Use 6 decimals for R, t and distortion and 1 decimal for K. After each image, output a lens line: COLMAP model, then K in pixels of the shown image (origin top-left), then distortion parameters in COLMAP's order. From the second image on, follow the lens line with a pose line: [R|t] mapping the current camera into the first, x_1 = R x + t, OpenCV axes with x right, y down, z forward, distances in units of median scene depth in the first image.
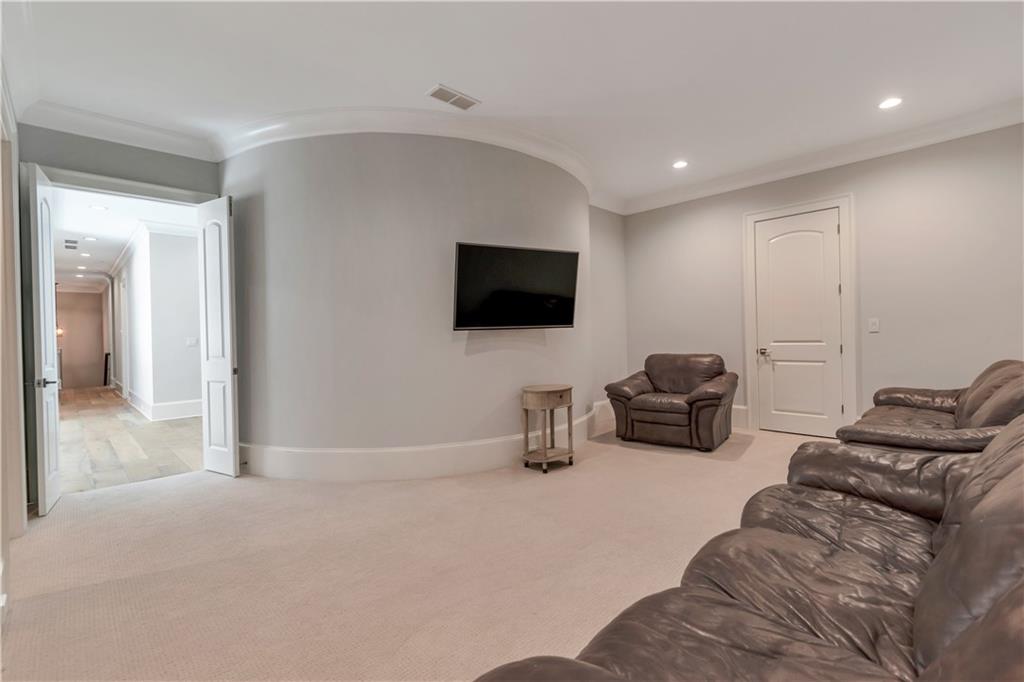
lens RADIAL K [[463.5, 0, 512.0], [0, 463.5, 341.0], [0, 0, 1]] dist [0.000709, -0.000028]
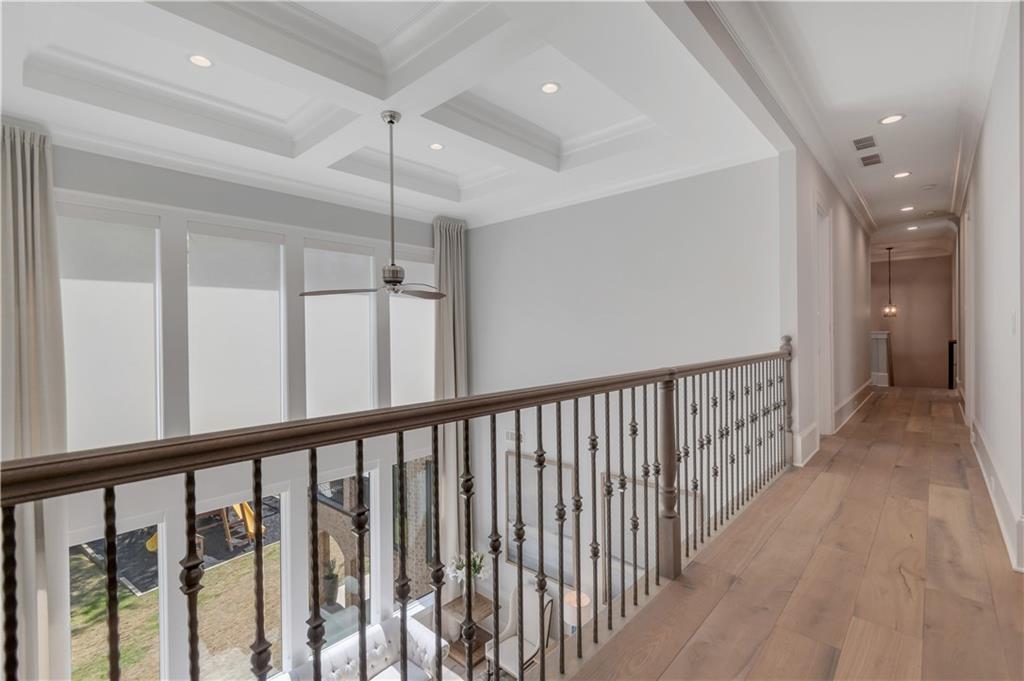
lens RADIAL K [[463.5, 0, 512.0], [0, 463.5, 340.5], [0, 0, 1]] dist [0.000709, -0.000028]
pose [[0.060749, 0.029761, -0.997709, -0.258826], [0.003652, 0.999542, 0.030038, 0.003520], [0.998146, -0.005468, 0.060613, 0.342070]]
